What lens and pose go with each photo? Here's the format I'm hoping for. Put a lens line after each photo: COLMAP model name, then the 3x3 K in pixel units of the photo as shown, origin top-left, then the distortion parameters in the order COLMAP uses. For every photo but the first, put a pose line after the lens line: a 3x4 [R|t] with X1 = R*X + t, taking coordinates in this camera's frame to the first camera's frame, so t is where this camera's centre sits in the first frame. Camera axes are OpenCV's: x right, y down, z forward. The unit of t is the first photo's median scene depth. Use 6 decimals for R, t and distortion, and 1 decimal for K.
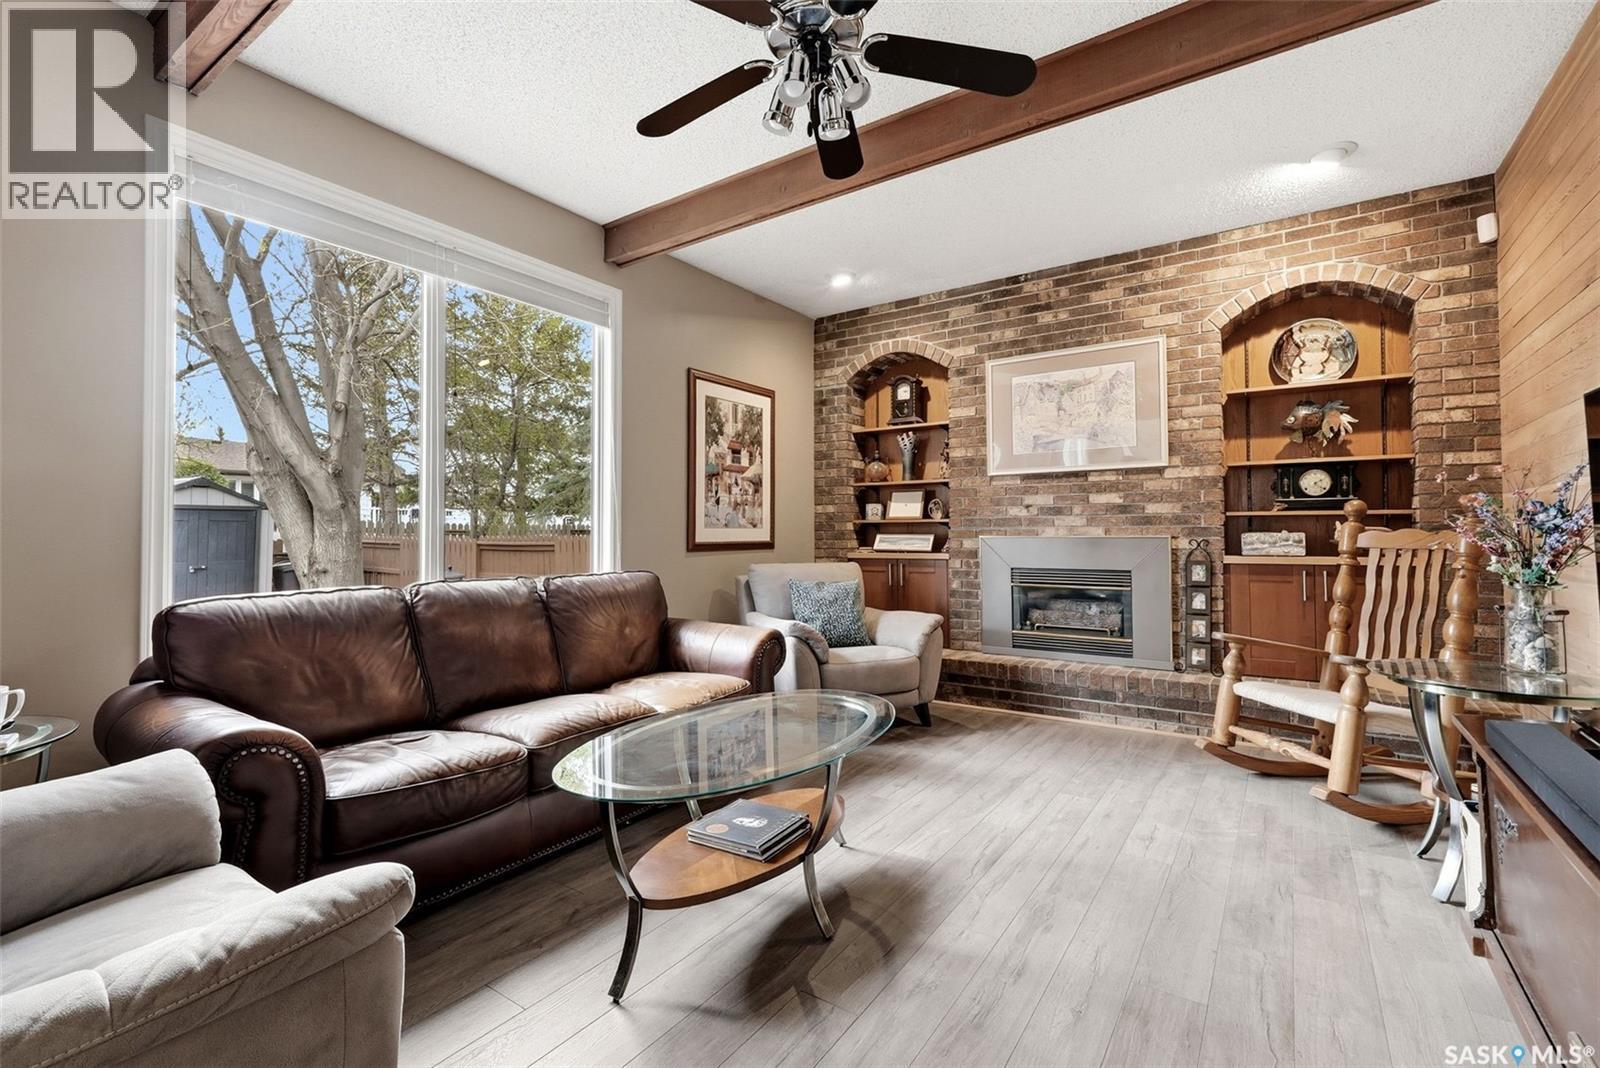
lens RADIAL K [[685.1, 0, 815.7], [0, 685.1, 530.9], [0, 0, 1]] dist [-0.001624, 0.003652]
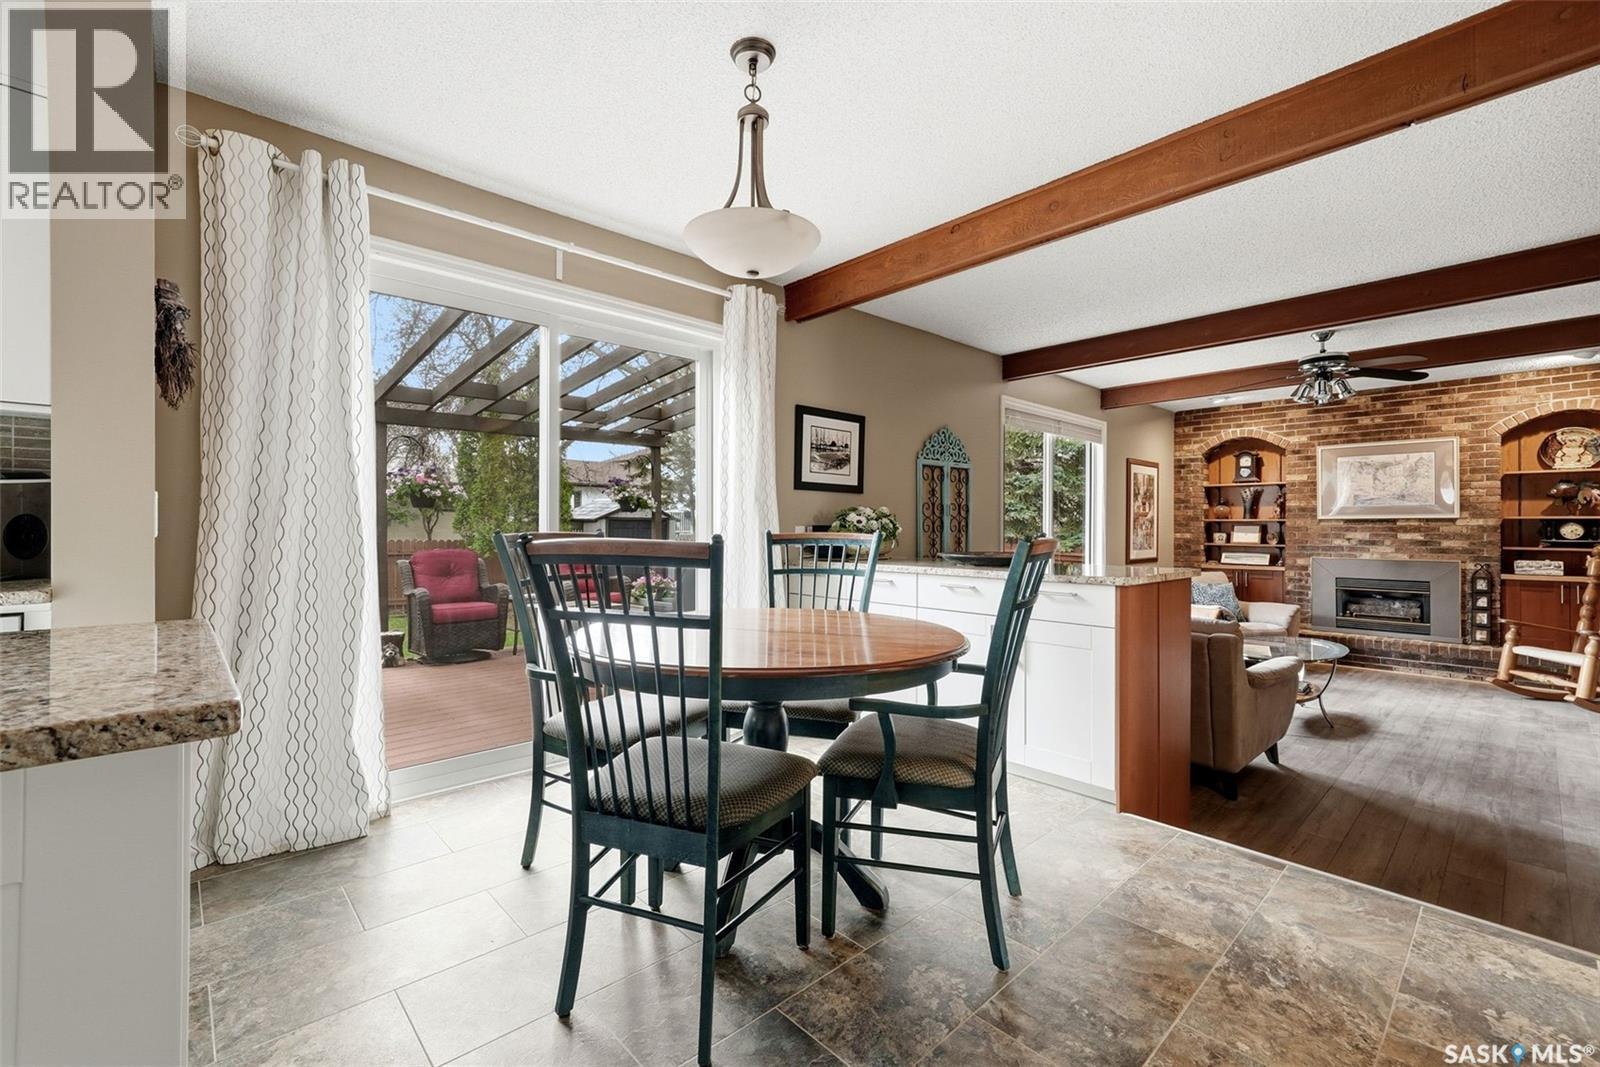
lens RADIAL K [[685.1, 0, 794.3], [0, 685.1, 530.8], [0, 0, 1]] dist [-0.001624, 0.003652]
pose [[0.976256, 0.007592, -0.216486, -0.630541], [-0.004515, 0.999882, 0.014702, -0.076186], [0.216572, -0.013375, 0.976175, -0.871246]]
